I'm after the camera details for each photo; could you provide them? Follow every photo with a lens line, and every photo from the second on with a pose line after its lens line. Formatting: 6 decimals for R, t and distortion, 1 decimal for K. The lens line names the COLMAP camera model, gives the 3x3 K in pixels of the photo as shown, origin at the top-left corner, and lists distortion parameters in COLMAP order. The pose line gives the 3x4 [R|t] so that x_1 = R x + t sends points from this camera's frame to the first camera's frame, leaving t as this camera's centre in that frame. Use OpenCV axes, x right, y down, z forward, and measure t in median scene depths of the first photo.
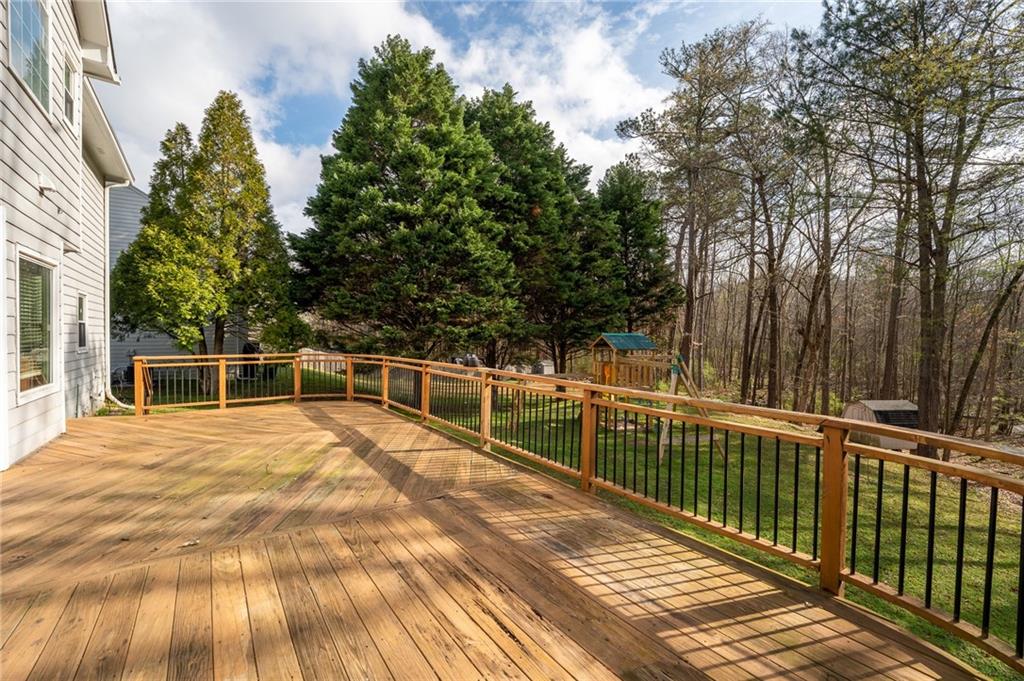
lens RADIAL K [[413.9, 0, 512.0], [0, 413.9, 340.5], [0, 0, 1]] dist [-0.029858, 0.005849]
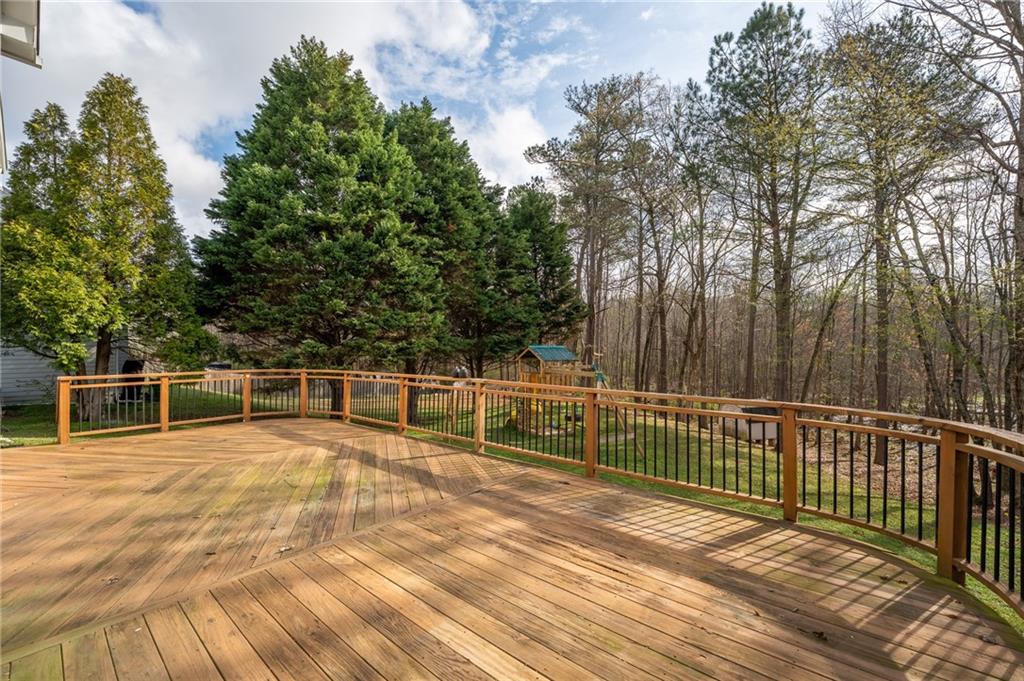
lens RADIAL K [[413.0, 0, 511.1], [0, 413.0, 342.6], [0, 0, 1]] dist [-0.028848, 0.004845]
pose [[0.972399, -0.006571, 0.233231, -0.070918], [0.012585, 0.999625, -0.024308, -0.000390], [-0.232984, 0.026572, 0.972117, -0.028427]]
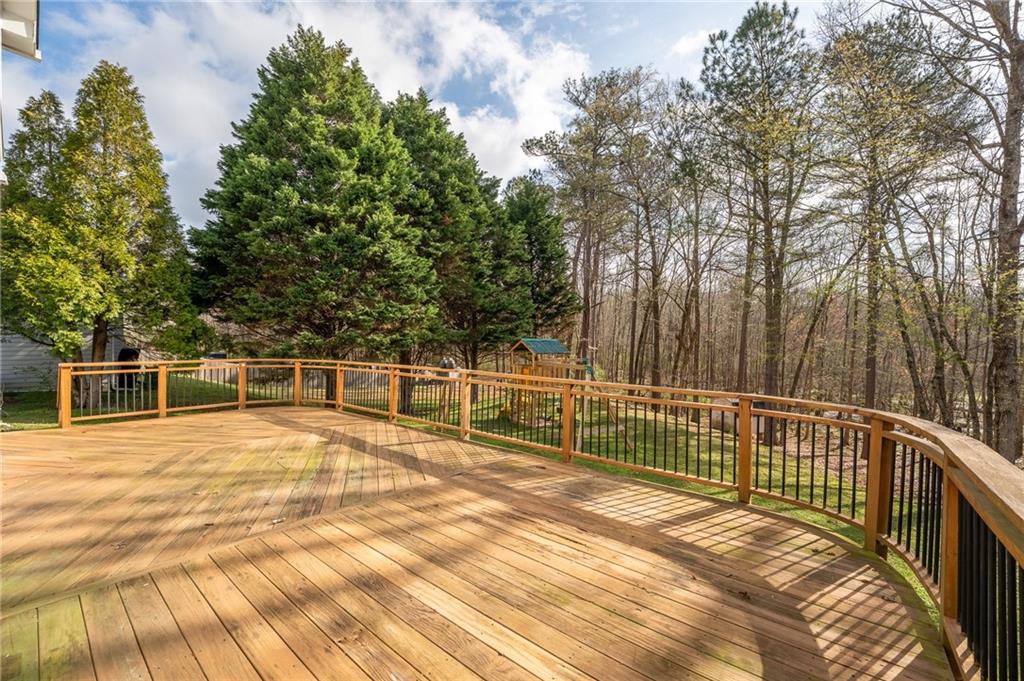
lens RADIAL K [[413.9, 0, 512.0], [0, 413.9, 340.5], [0, 0, 1]] dist [-0.029858, 0.005849]
pose [[0.970275, 0.001730, 0.241998, -0.065011], [0.001083, 0.999933, -0.011491, -0.000160], [-0.242002, 0.011411, 0.970209, -0.046226]]
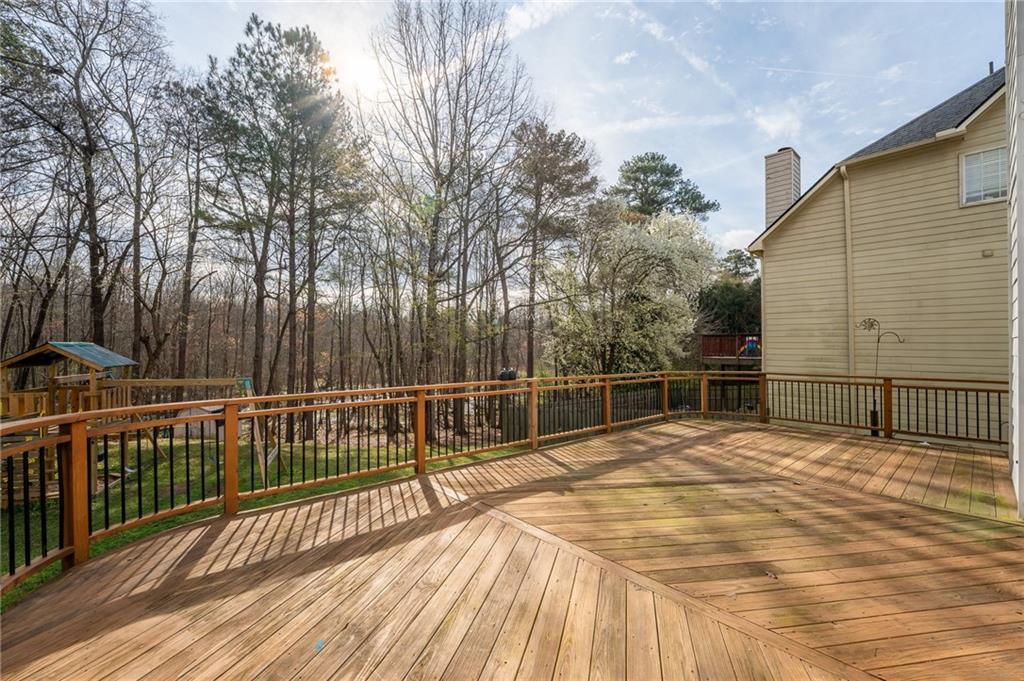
lens RADIAL K [[413.9, 0, 512.0], [0, 413.9, 340.5], [0, 0, 1]] dist [-0.029858, 0.005849]
pose [[-0.039375, -0.006967, 0.999200, -0.355931], [0.020096, 0.999768, 0.007763, -0.013689], [-0.999022, 0.020386, -0.039226, 0.328610]]
